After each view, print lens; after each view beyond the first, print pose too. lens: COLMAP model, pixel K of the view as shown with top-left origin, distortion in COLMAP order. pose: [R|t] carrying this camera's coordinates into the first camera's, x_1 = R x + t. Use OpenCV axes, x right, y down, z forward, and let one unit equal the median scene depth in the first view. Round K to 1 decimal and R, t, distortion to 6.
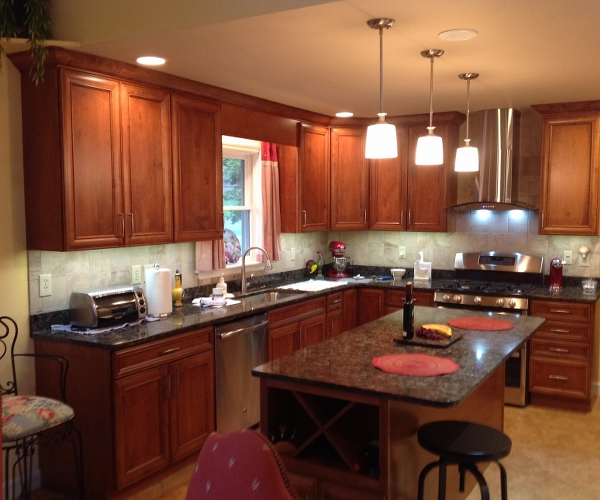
lens RADIAL K [[629.2, 0, 302.3], [0, 629.2, 252.0], [0, 0, 1]] dist [0.043818, 0.000000]
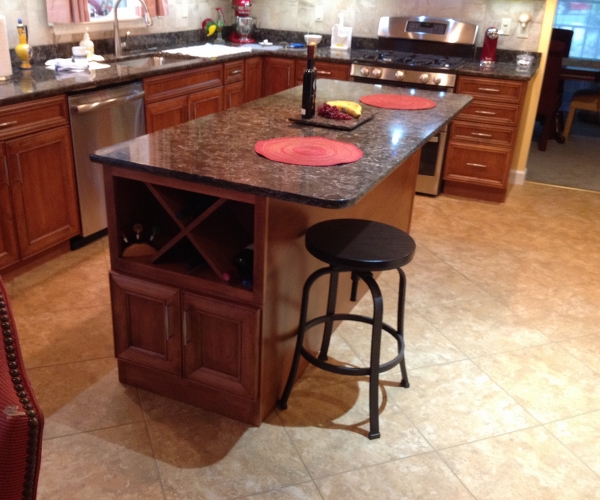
lens RADIAL K [[629.2, 0, 299.1], [0, 629.2, 259.8], [0, 0, 1]] dist [0.043818, 0.000000]
pose [[0.993420, -0.001344, 0.114521, 0.050406], [-0.038676, 0.937253, 0.346499, 0.022503], [-0.107800, -0.348648, 0.931034, 0.147460]]
